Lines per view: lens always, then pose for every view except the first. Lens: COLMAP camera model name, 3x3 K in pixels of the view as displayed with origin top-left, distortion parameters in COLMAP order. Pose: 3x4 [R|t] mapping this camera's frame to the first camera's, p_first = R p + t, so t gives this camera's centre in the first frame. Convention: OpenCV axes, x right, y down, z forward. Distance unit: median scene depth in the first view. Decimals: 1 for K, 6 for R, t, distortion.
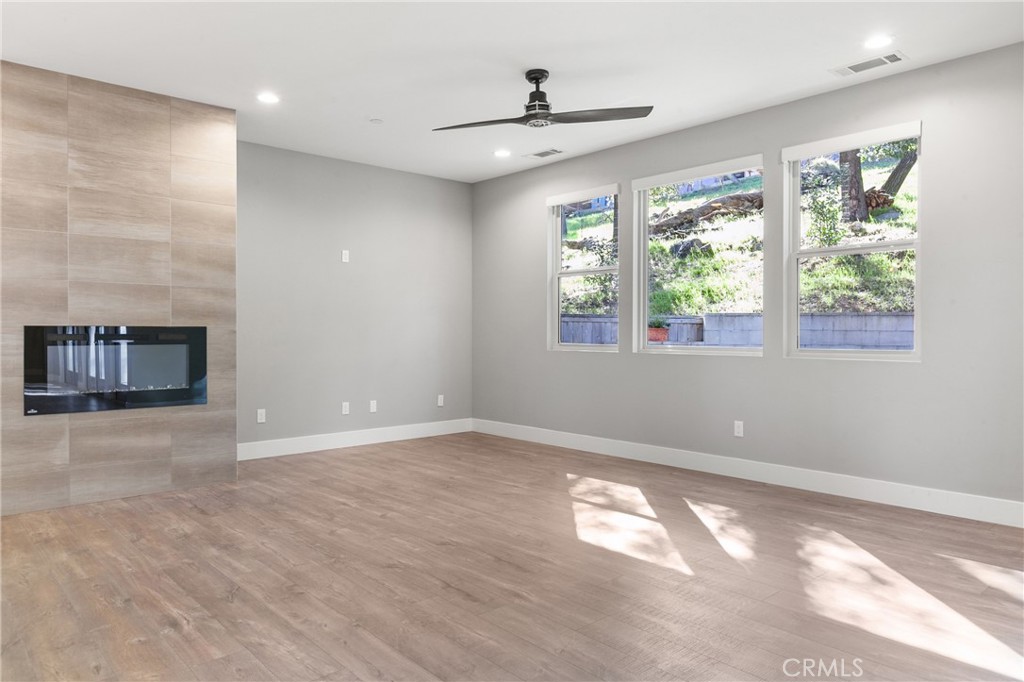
lens RADIAL K [[667.2, 0, 507.4], [0, 667.2, 337.4], [0, 0, 1]] dist [0.001562, -0.004105]
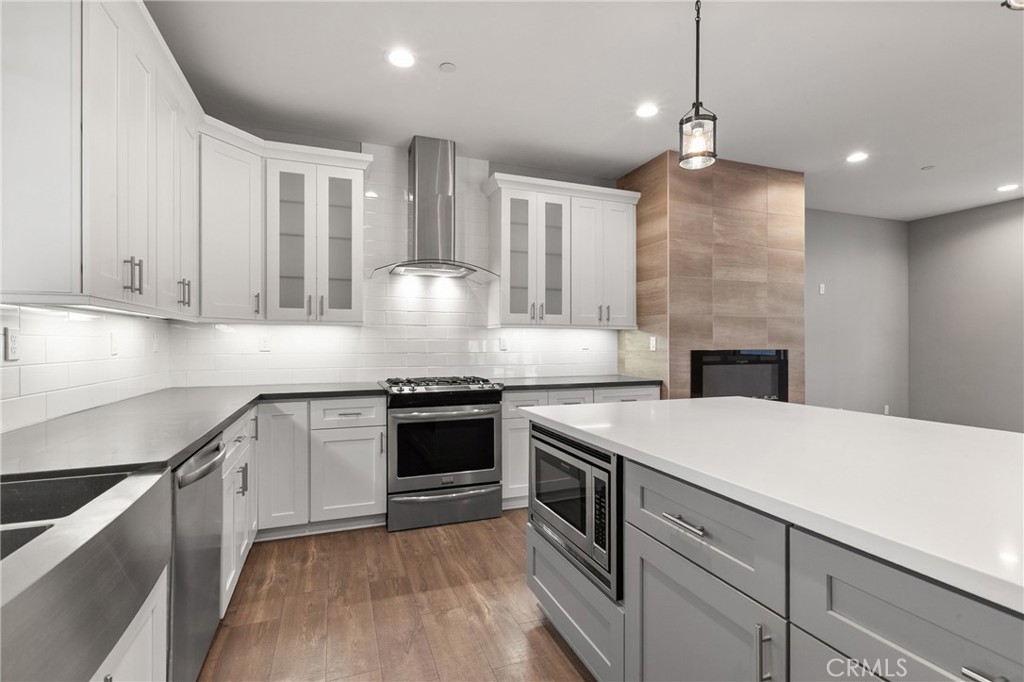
lens RADIAL K [[454.3, 0, 509.0], [0, 454.3, 338.8], [0, 0, 1]] dist [-0.001120, -0.000829]
pose [[0.935371, -0.003118, -0.353653, -0.623399], [-0.002021, 0.999898, -0.014161, -0.022441], [0.353661, 0.013960, 0.935269, 0.027435]]
